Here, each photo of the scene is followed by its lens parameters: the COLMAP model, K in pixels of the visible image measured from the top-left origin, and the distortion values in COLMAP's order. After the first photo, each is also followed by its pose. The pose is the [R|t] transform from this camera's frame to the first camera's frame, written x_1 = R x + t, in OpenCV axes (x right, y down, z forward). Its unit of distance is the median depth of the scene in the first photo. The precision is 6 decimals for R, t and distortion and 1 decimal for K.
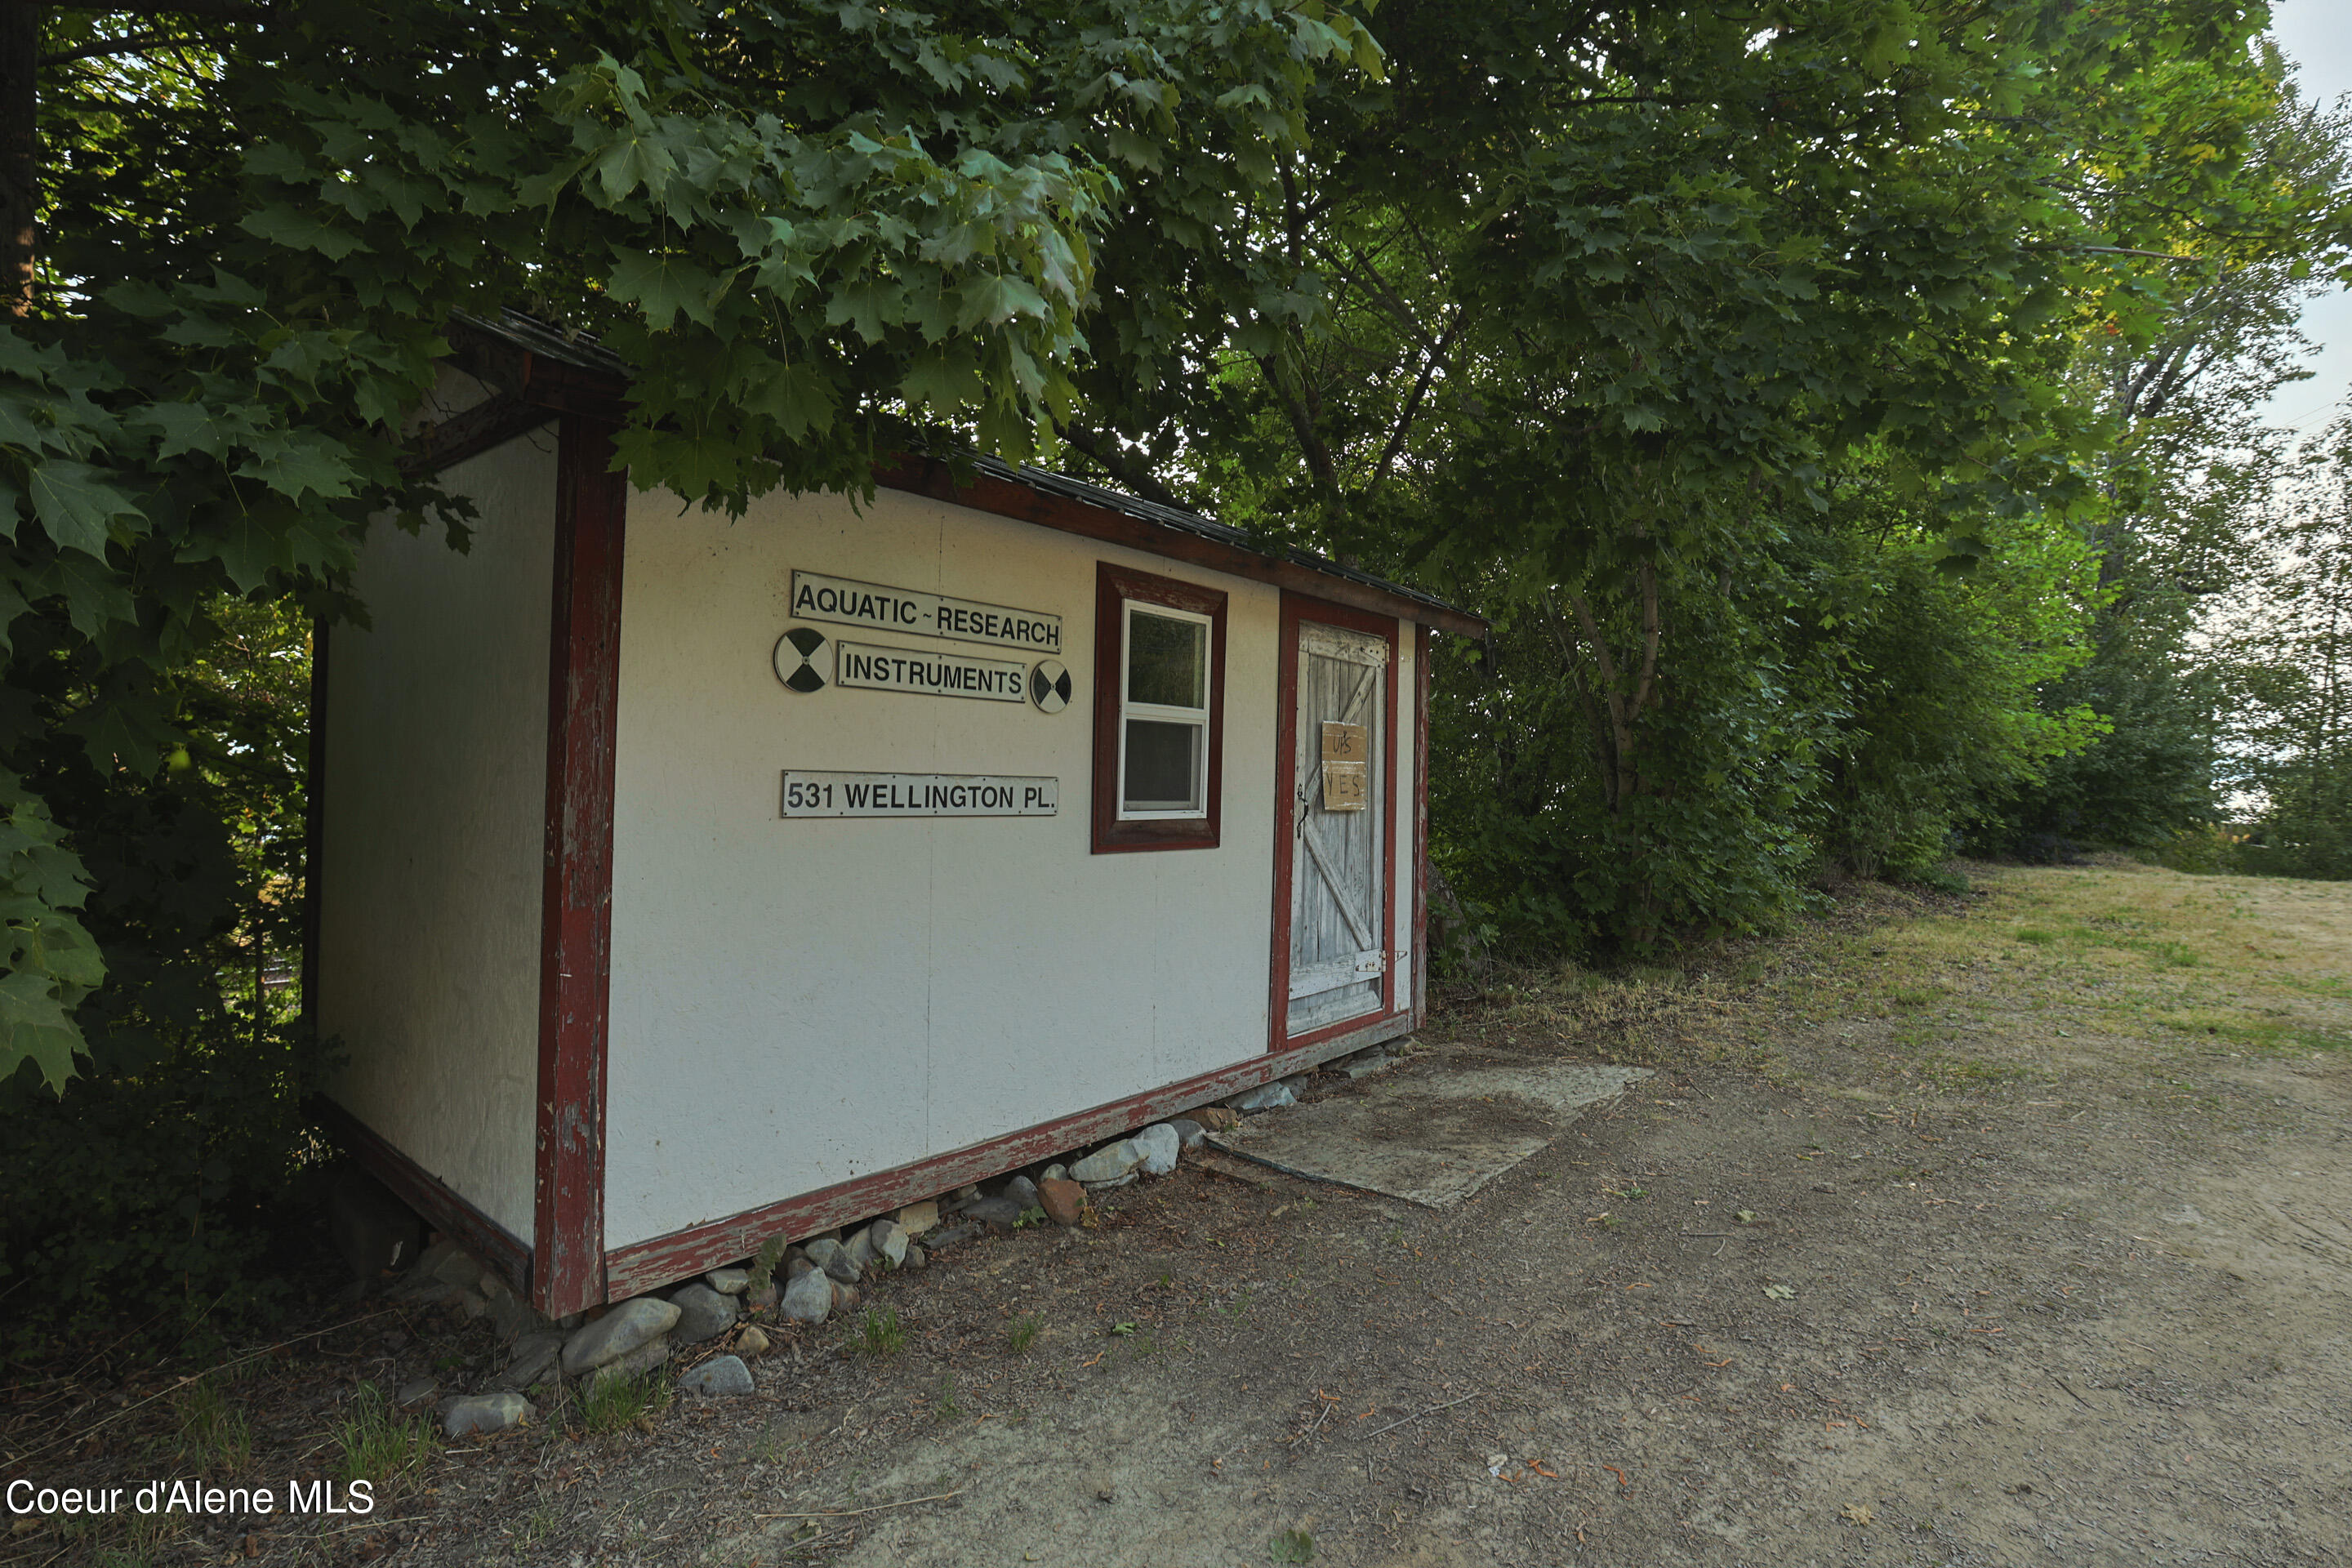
lens RADIAL K [[1140.1, 0, 1176.0], [0, 1140.1, 784.0], [0, 0, 1]] dist [-0.052311, 0.018716]
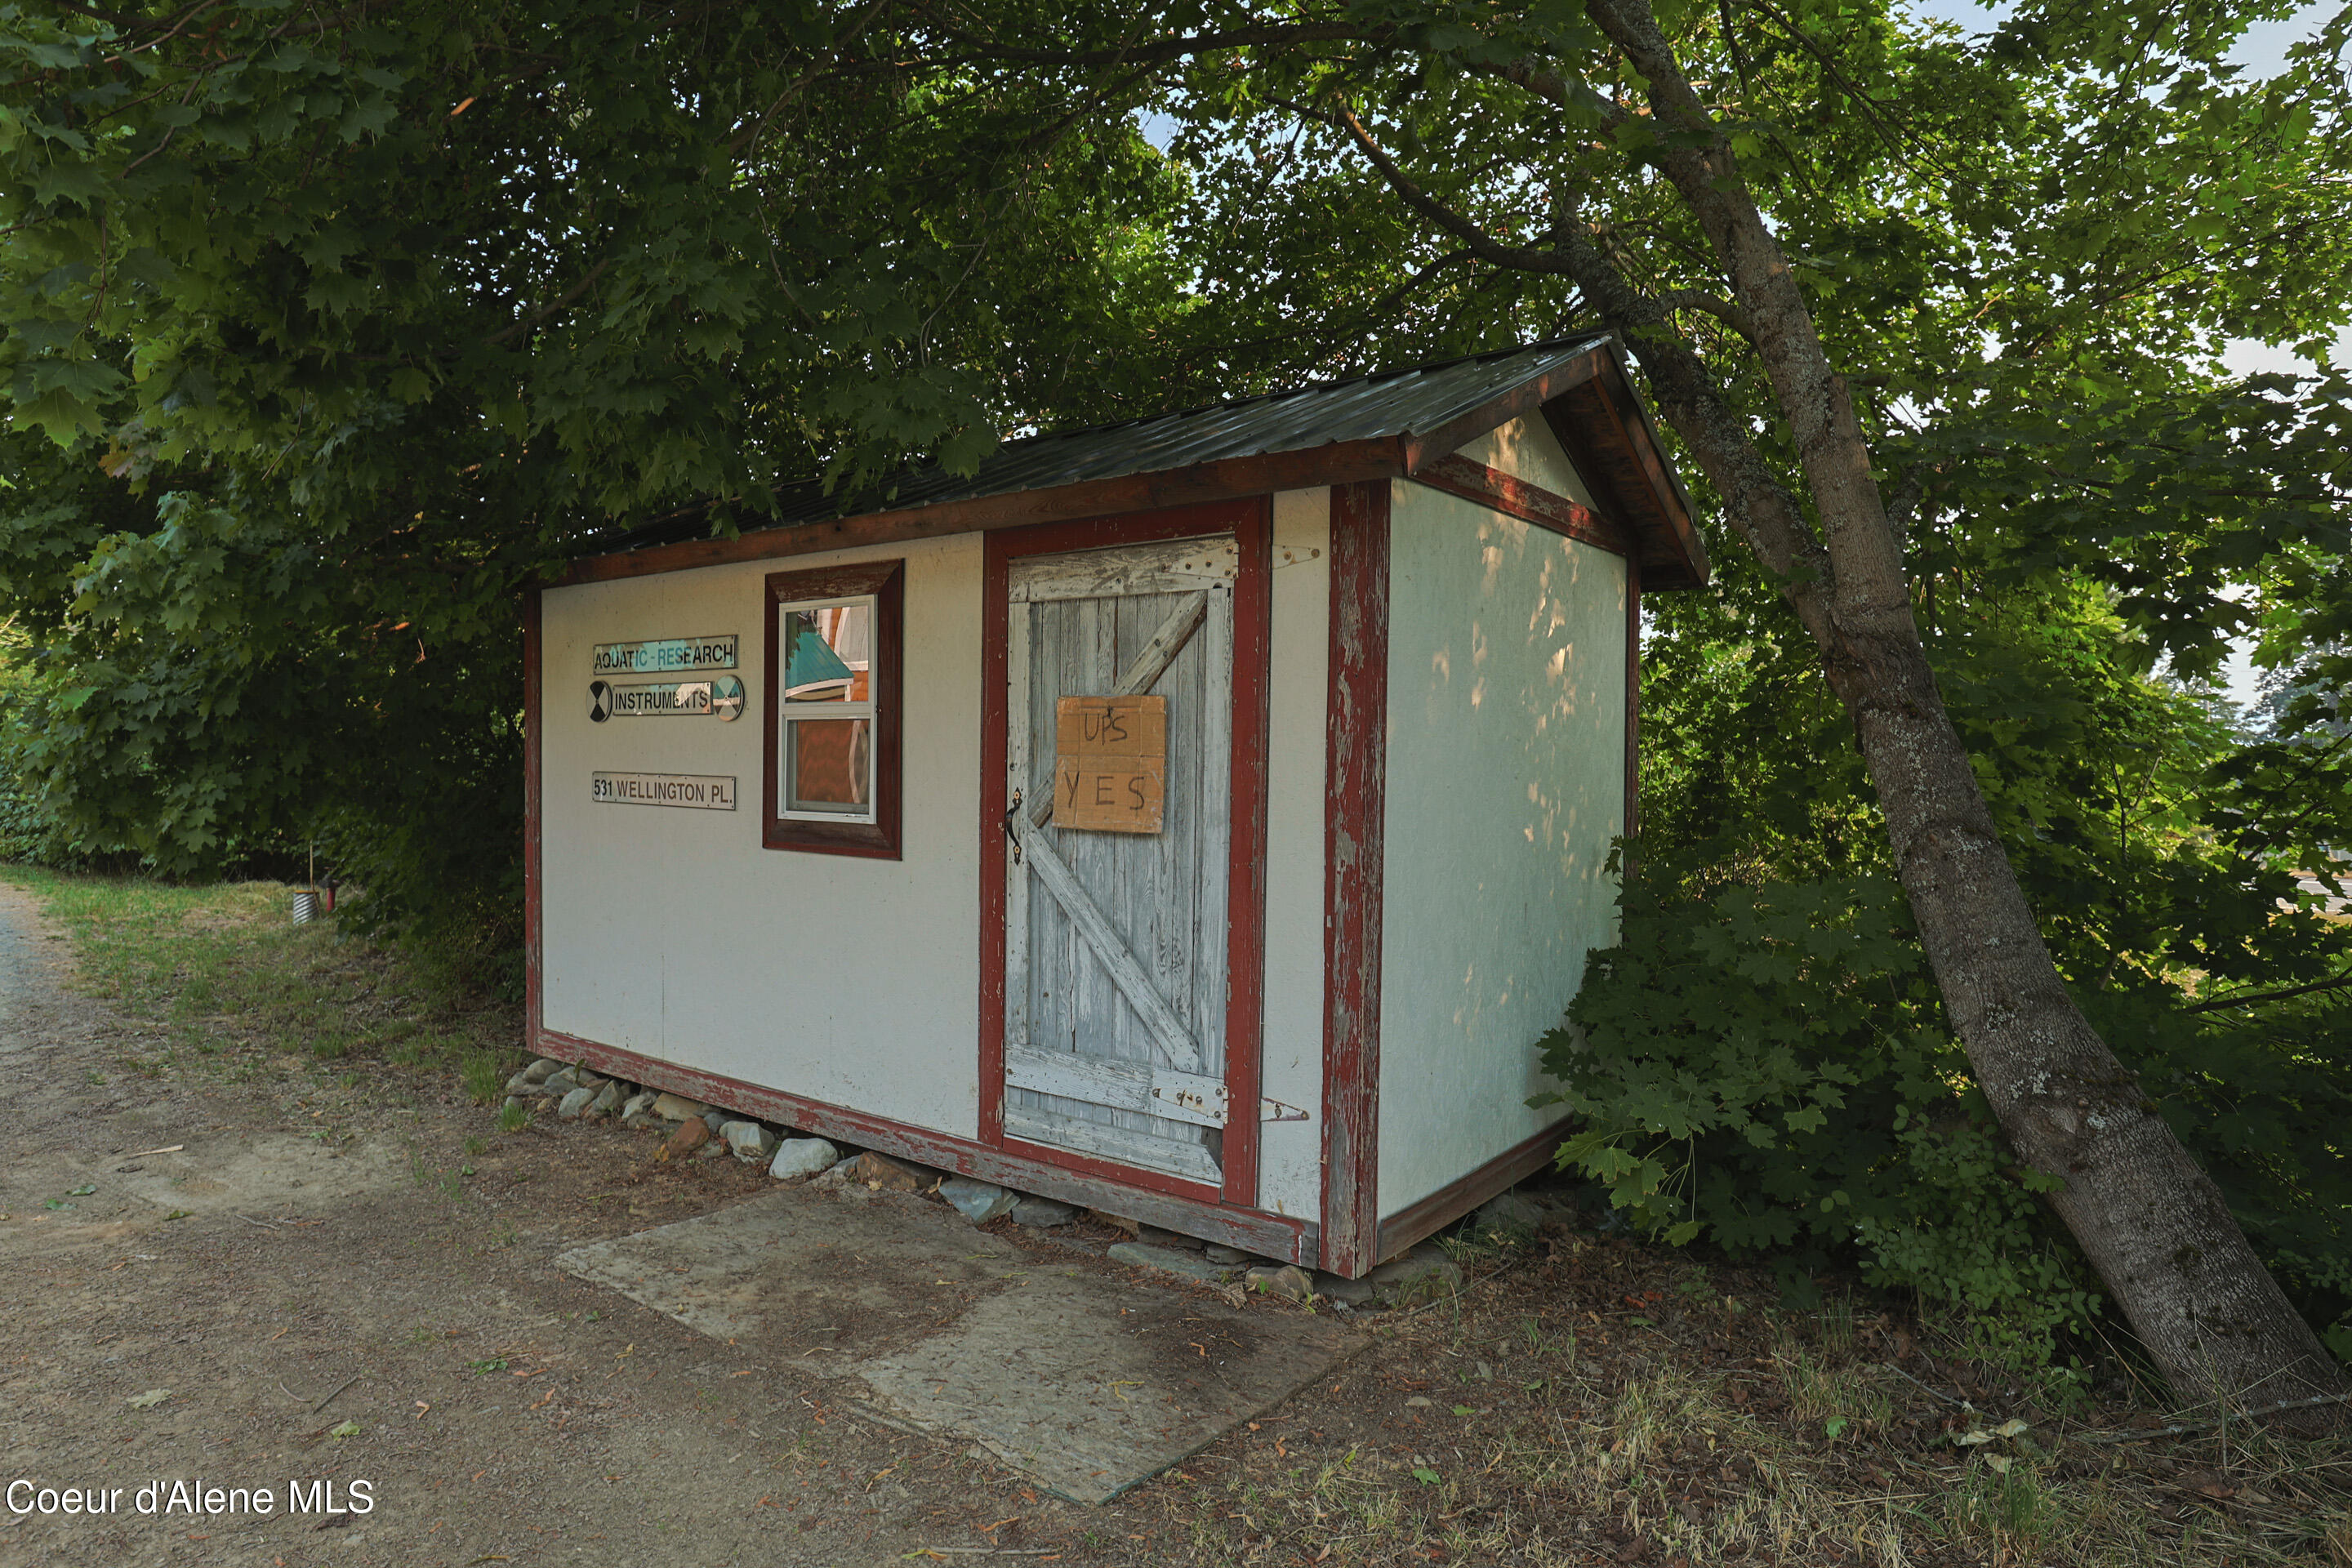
lens RADIAL K [[1360.7, 0, 1164.6], [0, 1360.7, 775.5], [0, 0, 1]] dist [-0.051119, 0.038221]
pose [[0.027933, -0.000877, -0.999609, 1.249014], [-0.011174, 0.999937, -0.001190, -0.010136], [0.999547, 0.011202, 0.027921, 1.381966]]
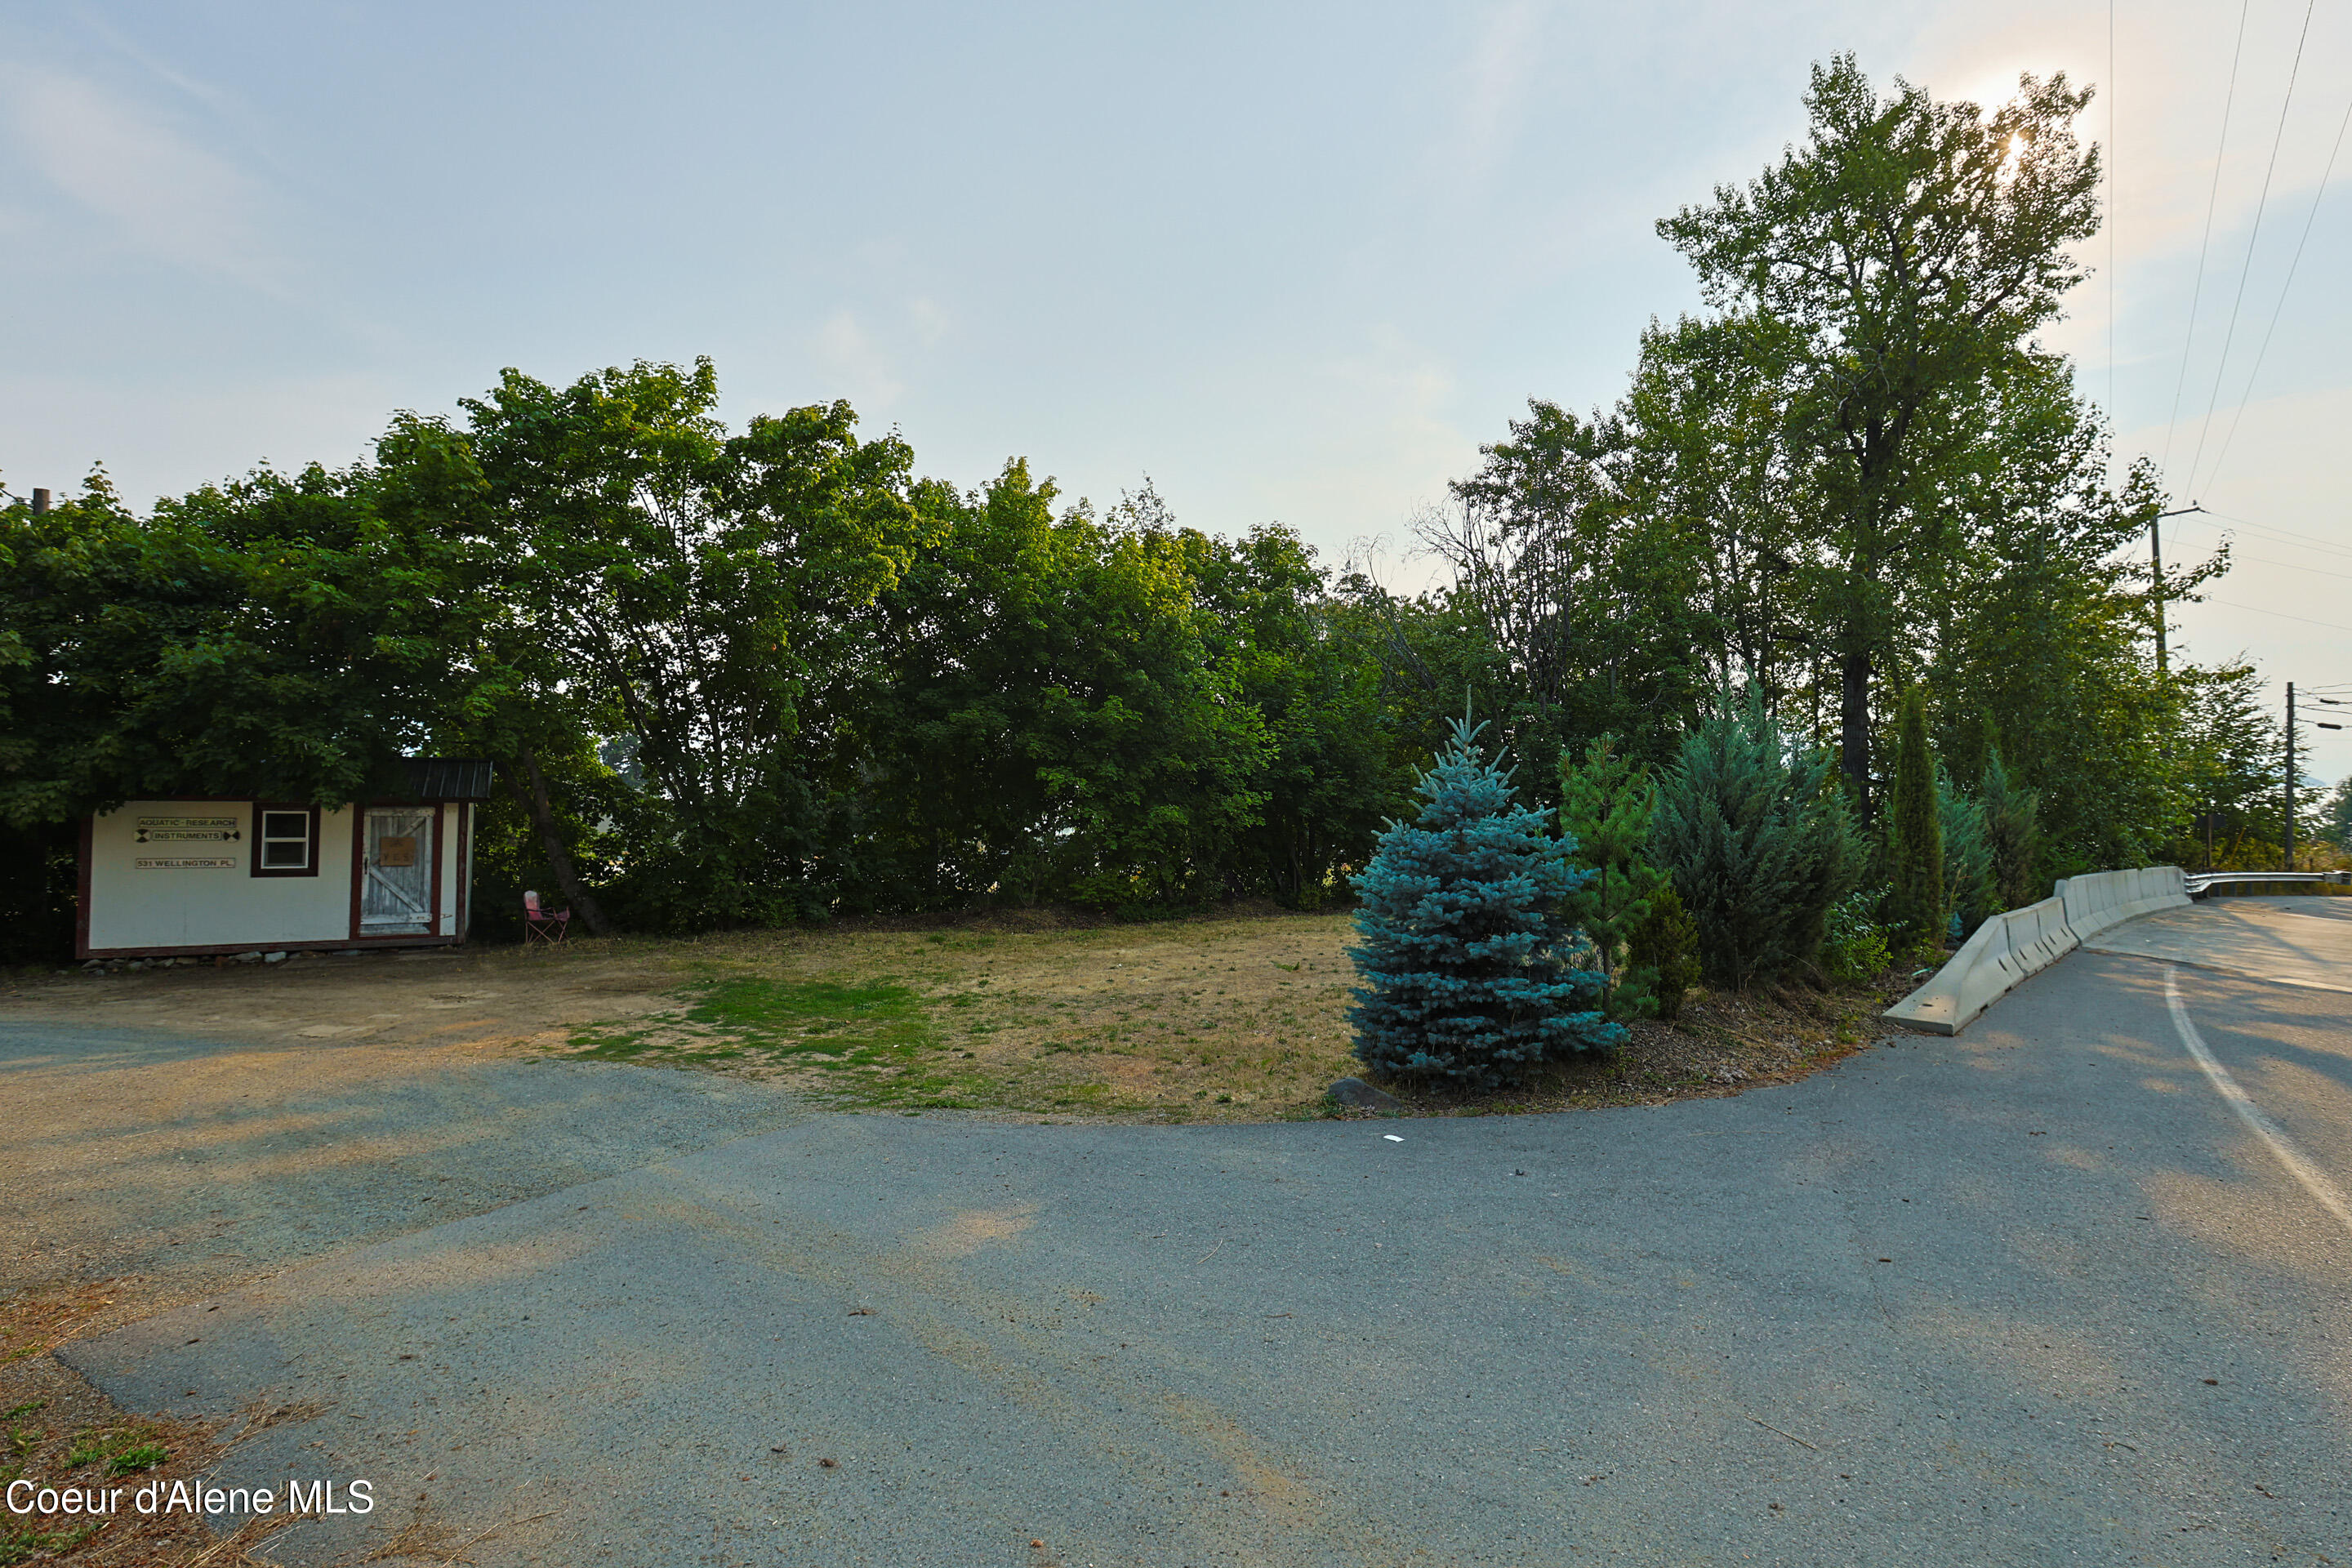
lens RADIAL K [[1121.4, 0, 1204.4], [0, 1121.4, 770.6], [0, 0, 1]] dist [-0.061552, 0.016016]
pose [[0.943401, -0.017978, -0.331166, 4.347712], [0.006249, 0.999316, -0.036447, -0.152605], [0.331594, 0.032315, 0.942868, -1.441878]]
